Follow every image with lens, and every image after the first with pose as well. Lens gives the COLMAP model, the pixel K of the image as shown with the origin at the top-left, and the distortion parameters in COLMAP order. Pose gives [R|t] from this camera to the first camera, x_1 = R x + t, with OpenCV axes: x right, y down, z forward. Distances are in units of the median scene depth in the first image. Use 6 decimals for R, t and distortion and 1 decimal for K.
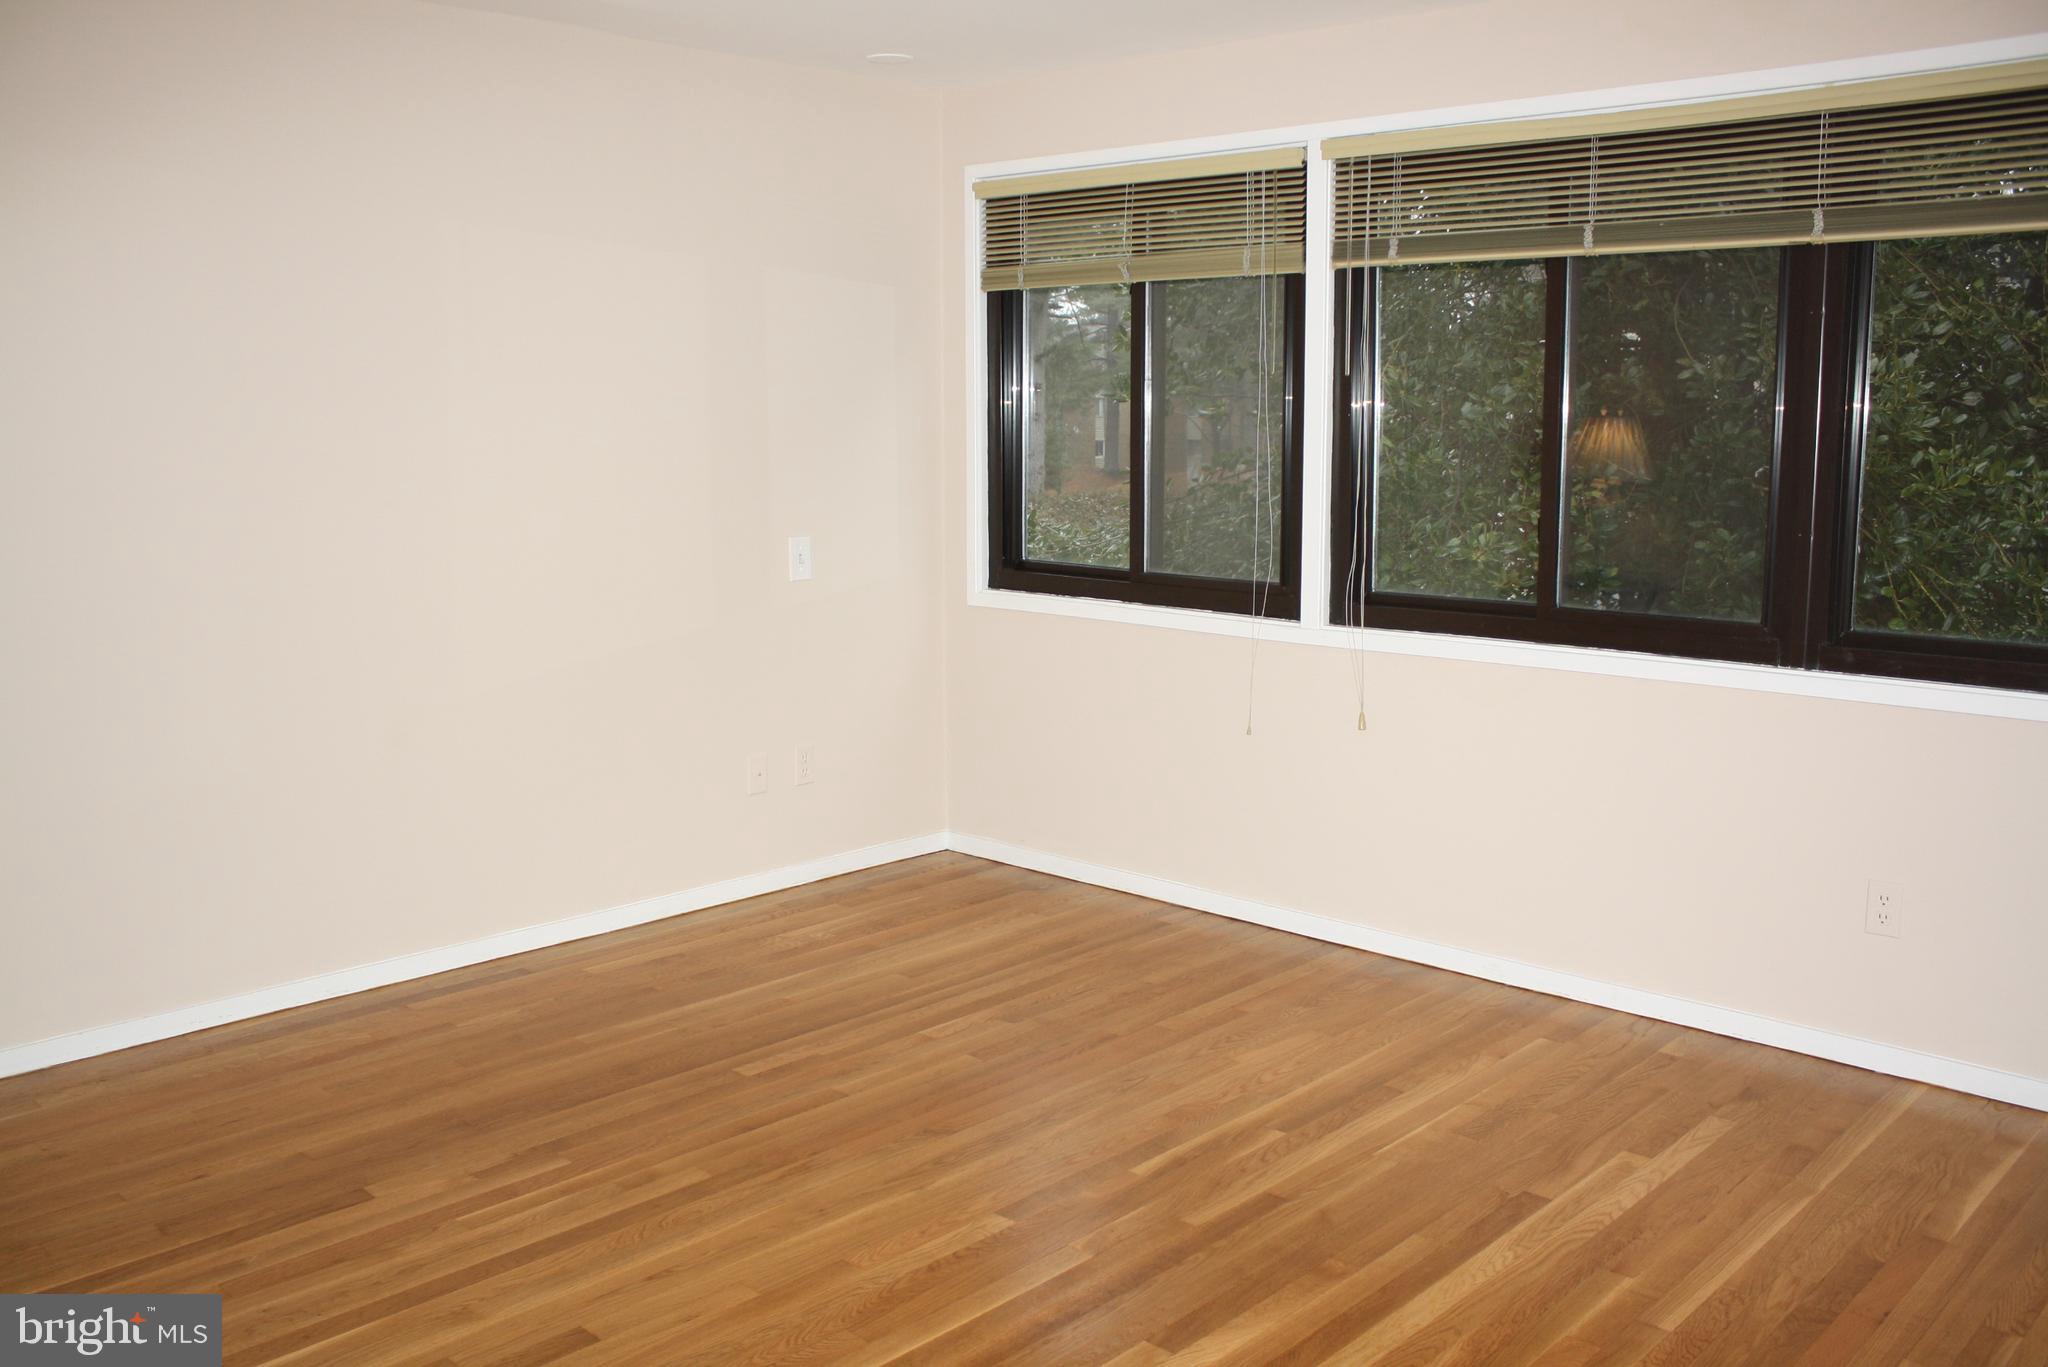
lens RADIAL K [[1727.1, 0, 1024.0], [0, 1727.1, 683.5], [0, 0, 1]] dist [-0.132609, 0.117159]
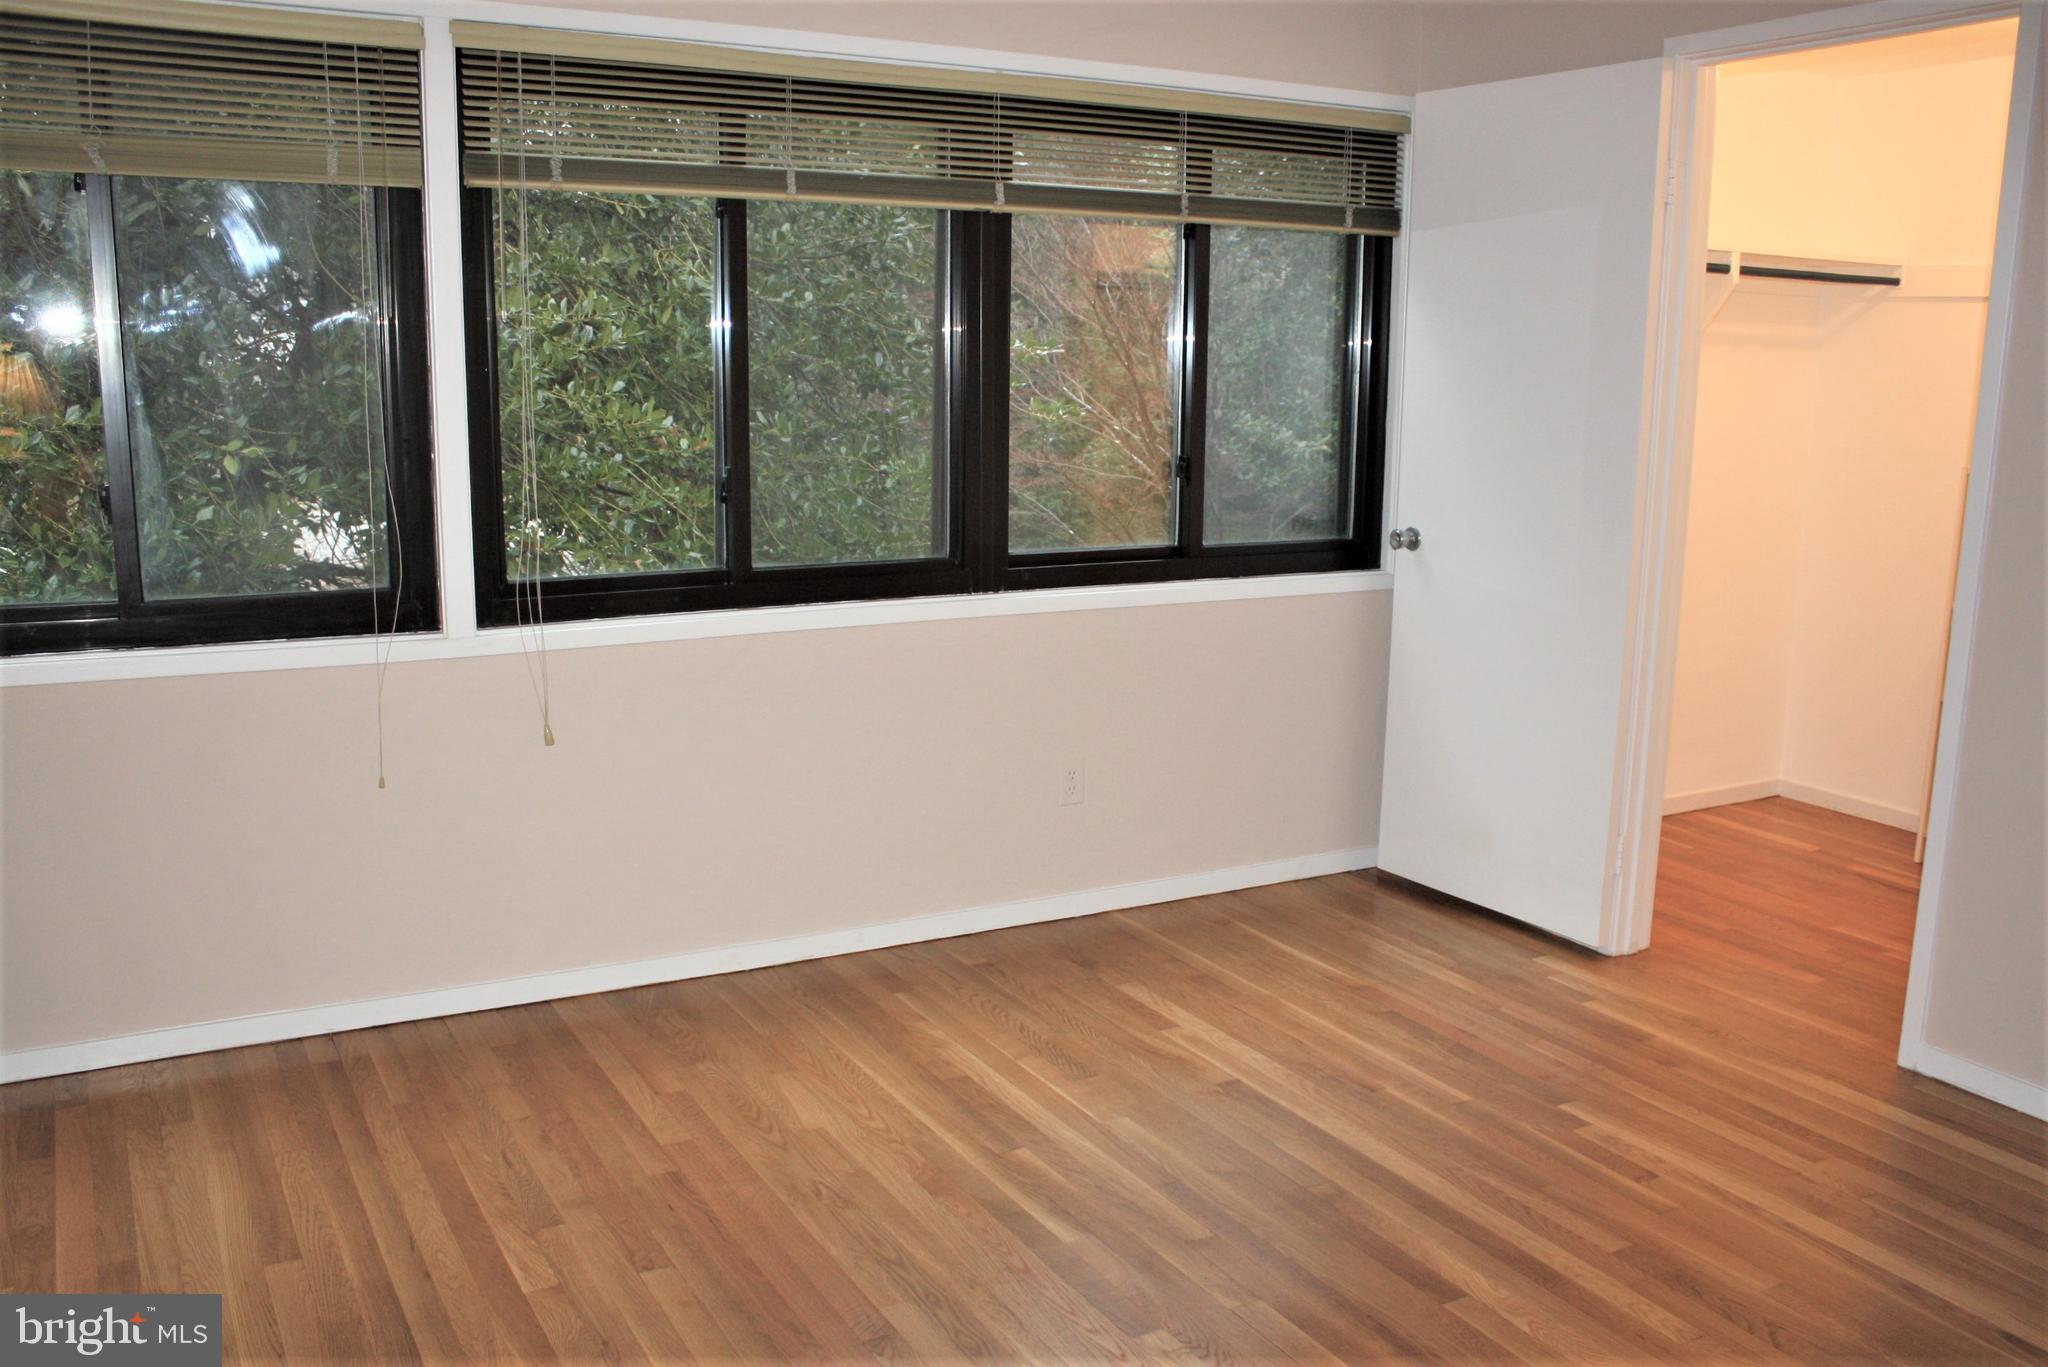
lens RADIAL K [[1727.1, 0, 1024.0], [0, 1727.1, 683.5], [0, 0, 1]] dist [-0.132609, 0.117159]
pose [[0.314867, -0.172039, 0.933414, -0.605512], [0.136318, 0.981437, 0.134906, -0.100055], [-0.939296, 0.084764, 0.332474, 0.597923]]
